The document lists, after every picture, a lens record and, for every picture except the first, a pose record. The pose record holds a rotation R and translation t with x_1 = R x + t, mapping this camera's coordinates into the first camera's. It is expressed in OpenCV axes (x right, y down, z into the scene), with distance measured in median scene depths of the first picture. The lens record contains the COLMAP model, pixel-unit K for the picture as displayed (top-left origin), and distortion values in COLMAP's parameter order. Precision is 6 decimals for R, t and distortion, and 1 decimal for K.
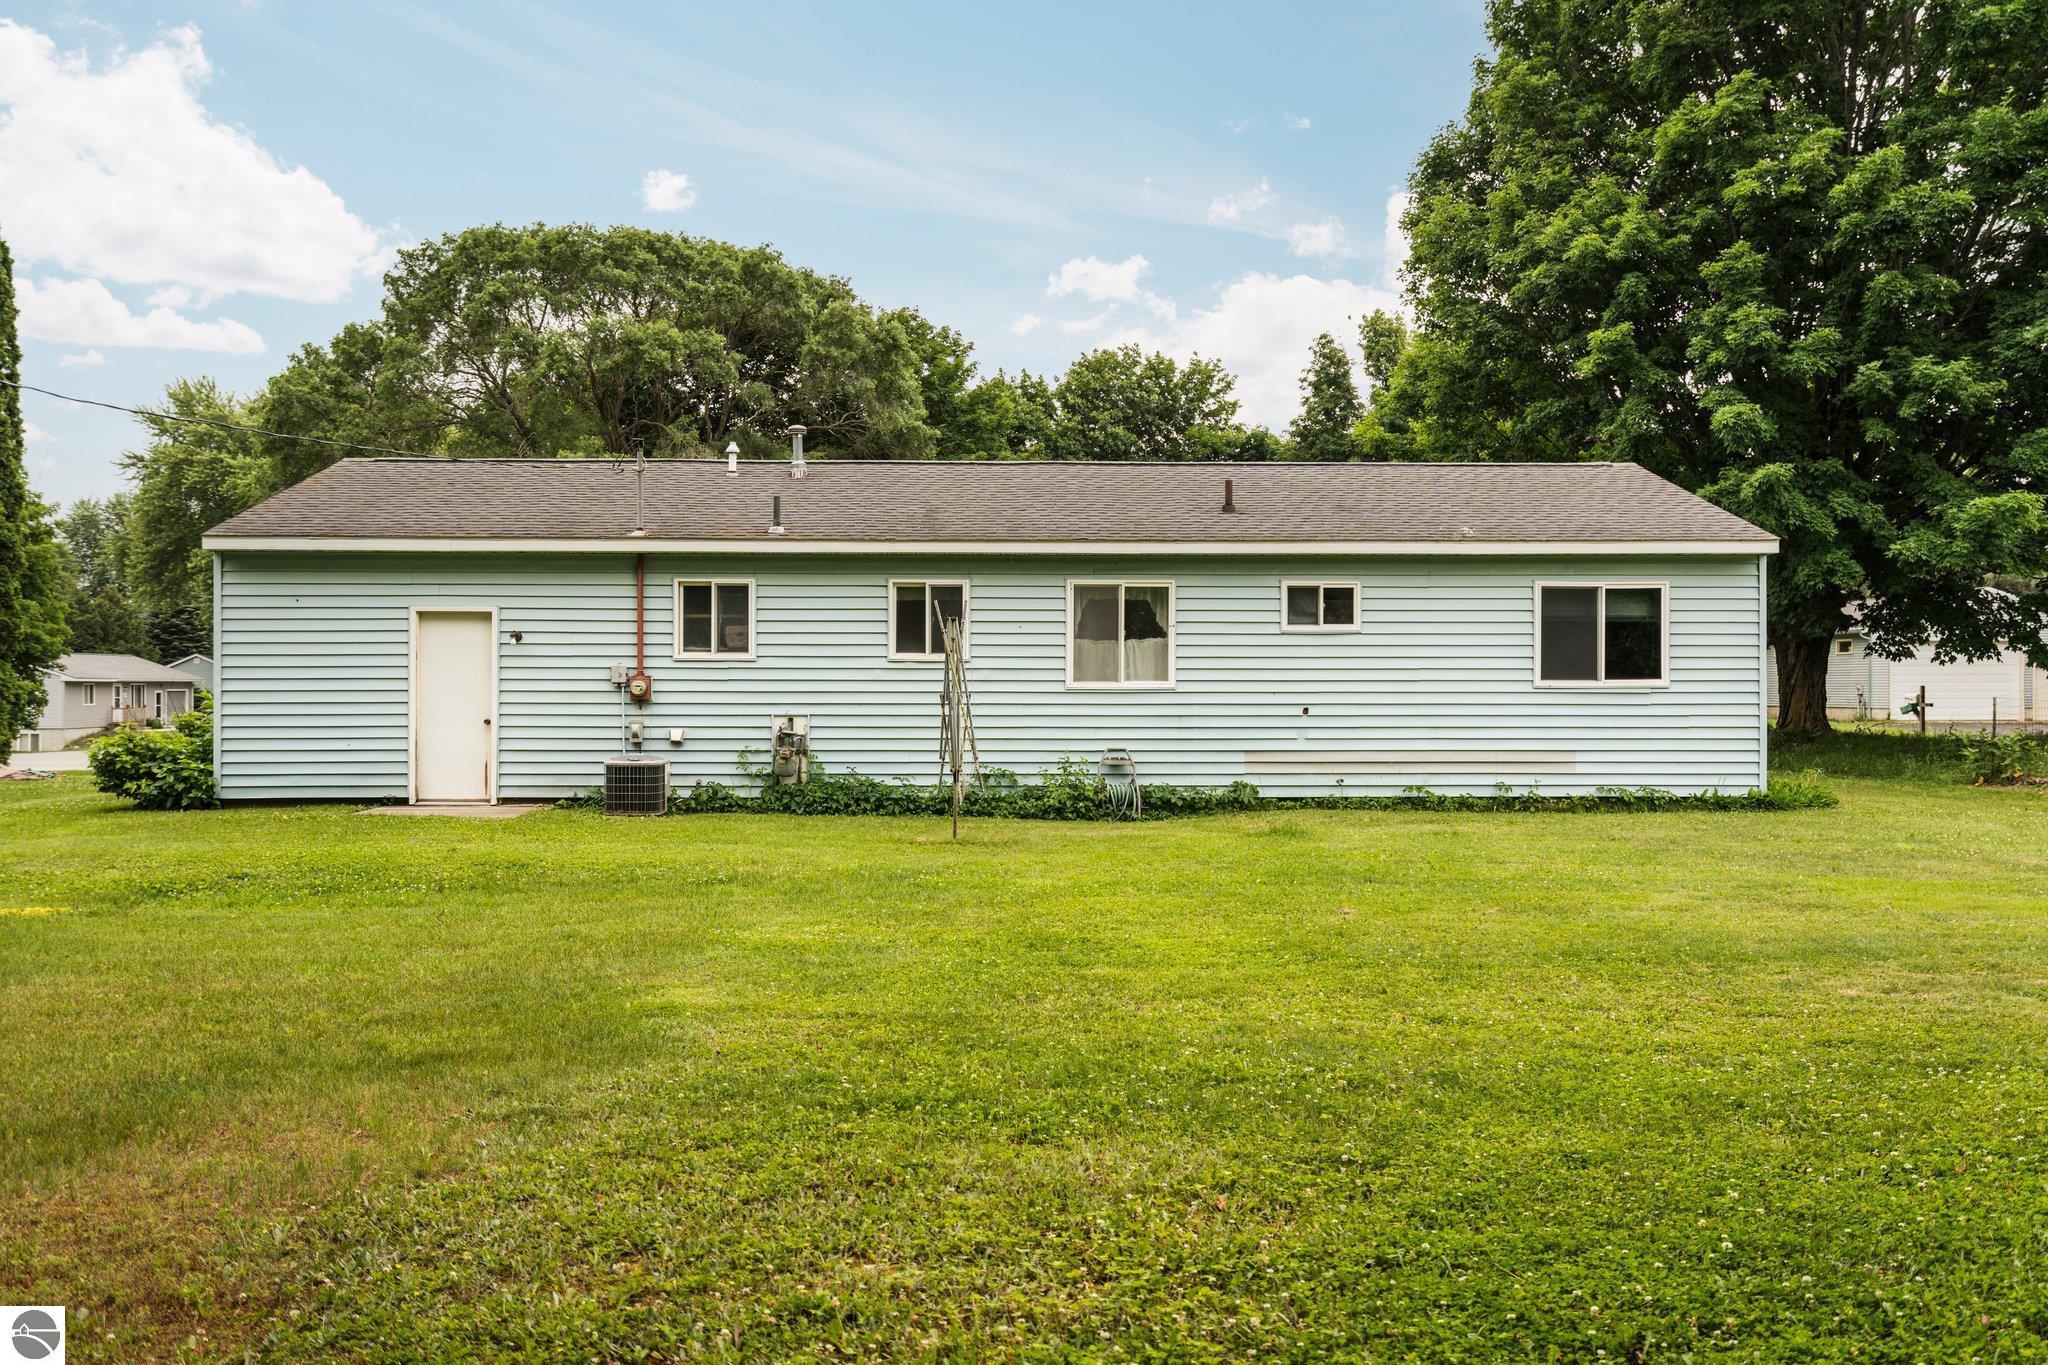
lens RADIAL K [[1711.7, 0, 1018.6], [0, 1711.7, 673.2], [0, 0, 1]] dist [0.027798, -0.021990]
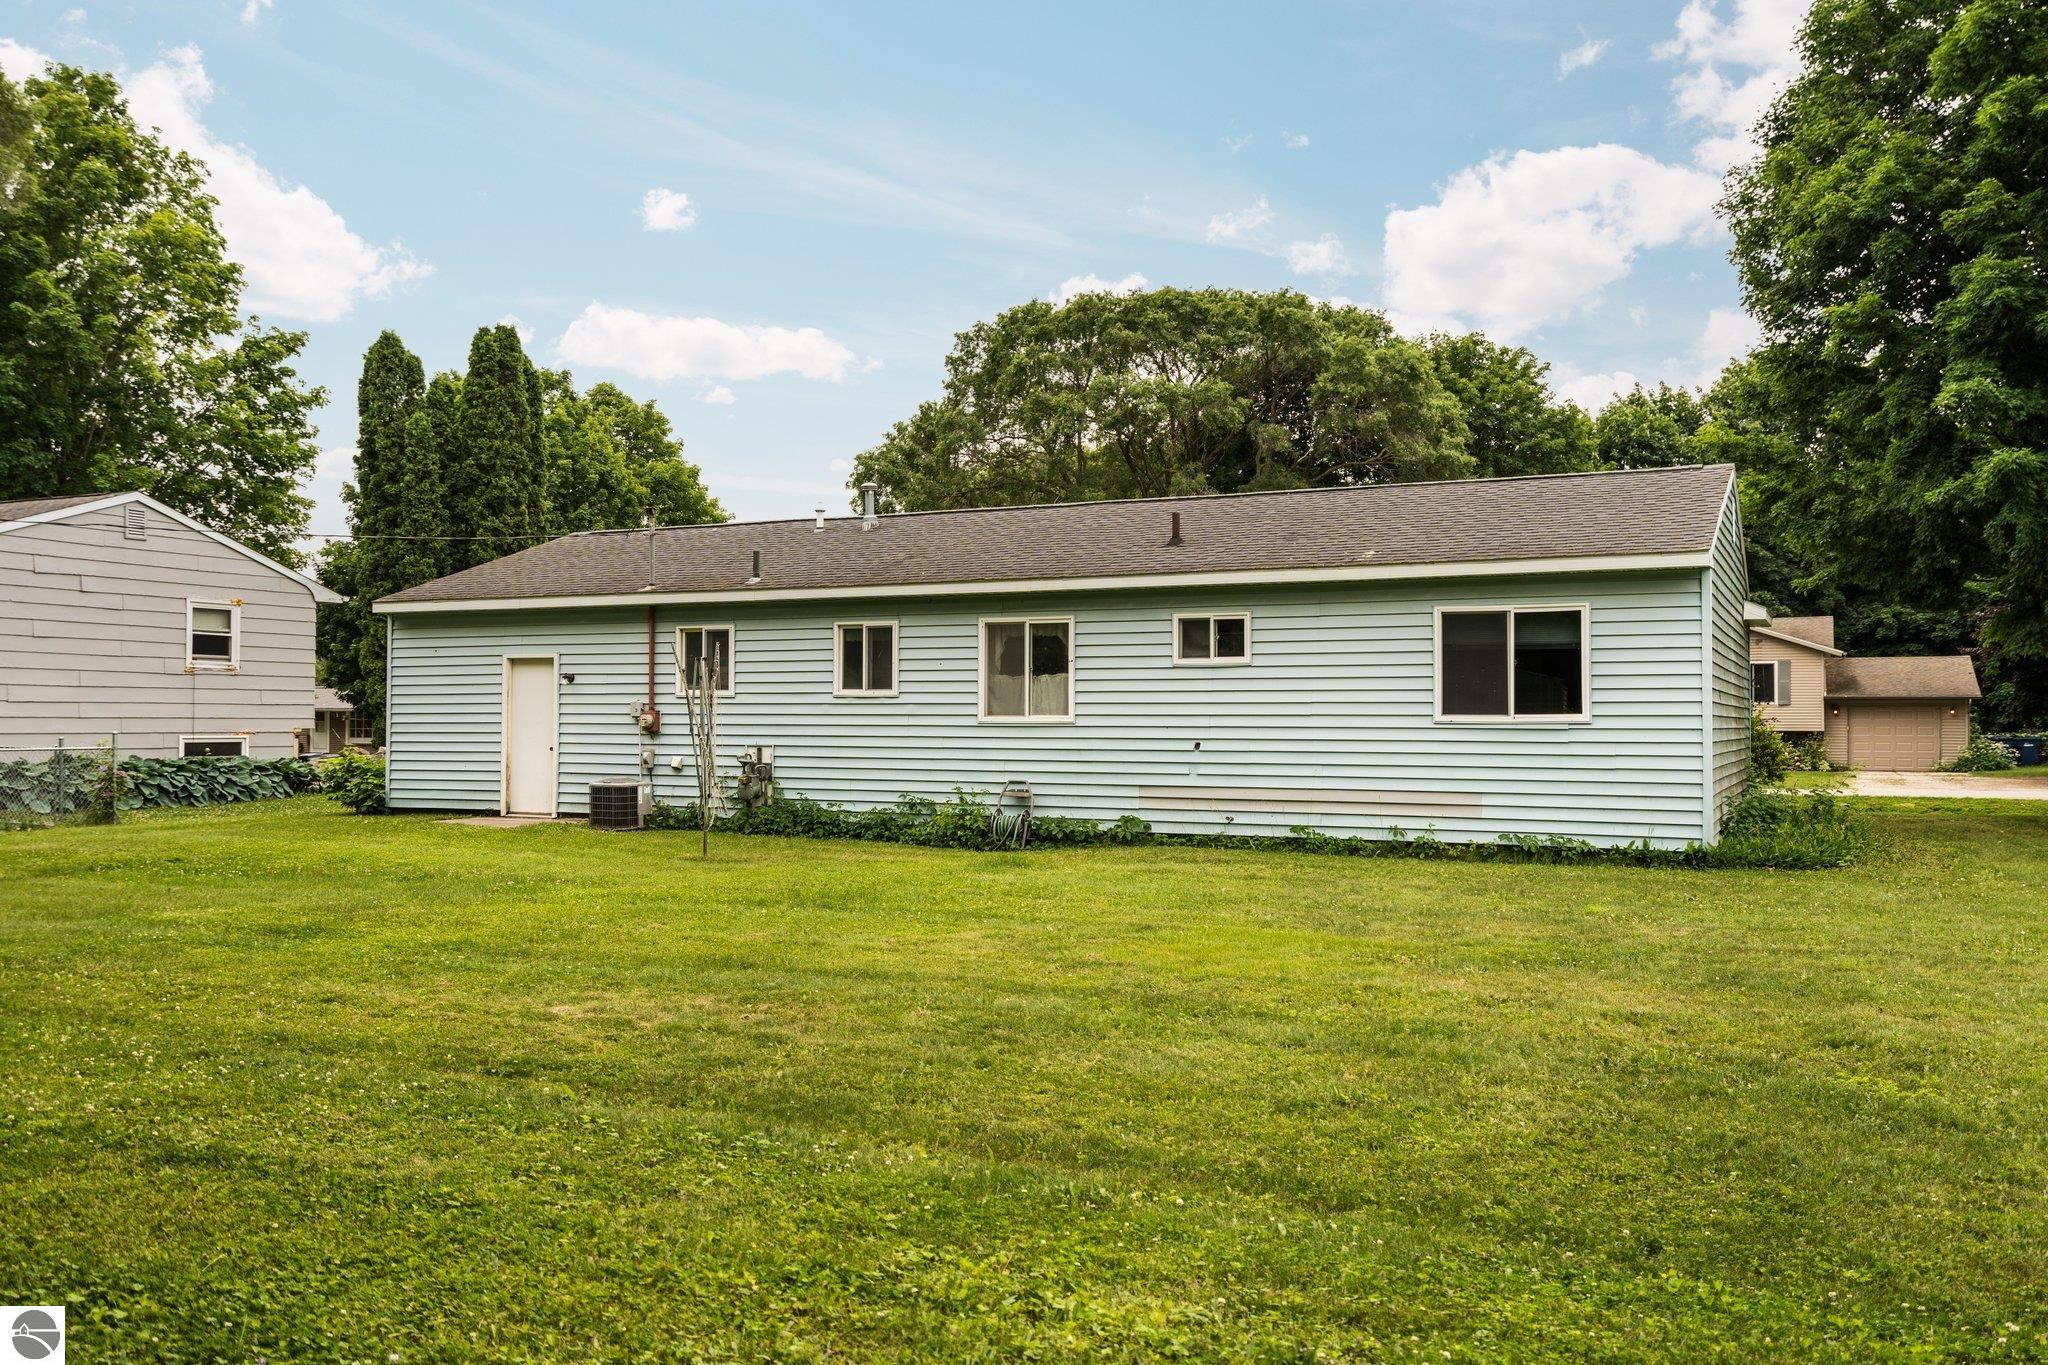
lens RADIAL K [[1711.7, 0, 1018.6], [0, 1711.7, 673.2], [0, 0, 1]] dist [0.027798, -0.021990]
pose [[0.883880, -0.010780, -0.467589, 0.536761], [0.000463, 0.999754, -0.022172, 0.002040], [0.467713, 0.019380, 0.883668, 0.088014]]
